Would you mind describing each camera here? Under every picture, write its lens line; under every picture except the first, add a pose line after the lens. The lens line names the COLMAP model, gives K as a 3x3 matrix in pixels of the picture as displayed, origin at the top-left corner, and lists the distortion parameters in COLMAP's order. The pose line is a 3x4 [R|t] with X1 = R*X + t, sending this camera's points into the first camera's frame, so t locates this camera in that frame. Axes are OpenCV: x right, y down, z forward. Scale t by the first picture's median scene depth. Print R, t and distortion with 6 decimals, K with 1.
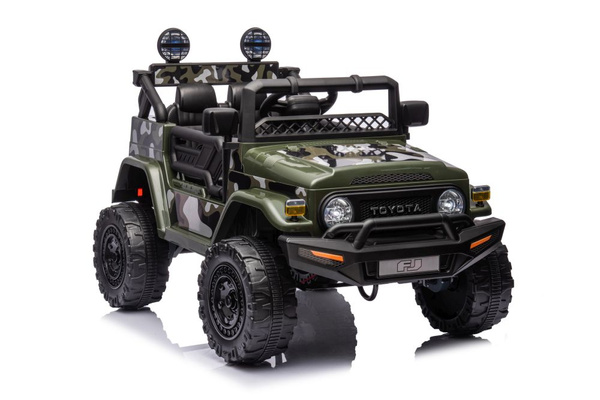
lens RADIAL K [[1301.5, 0, 298.0], [0, 1301.5, 199.9], [0, 0, 1]] dist [0.294248, 0.000000]
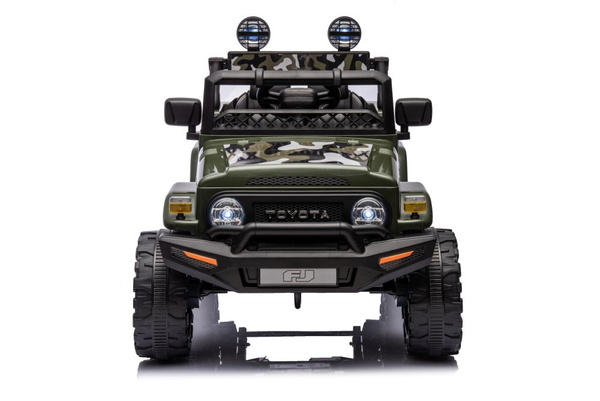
lens RADIAL K [[1223.2, 0, 301.3], [0, 1223.2, 199.5], [0, 0, 1]] dist [0.179957, 0.000000]
pose [[0.909198, 0.072896, -0.409934, 0.420978], [-0.064628, 0.997330, 0.034010, -0.032190], [0.411319, -0.004428, 0.911481, 0.199937]]
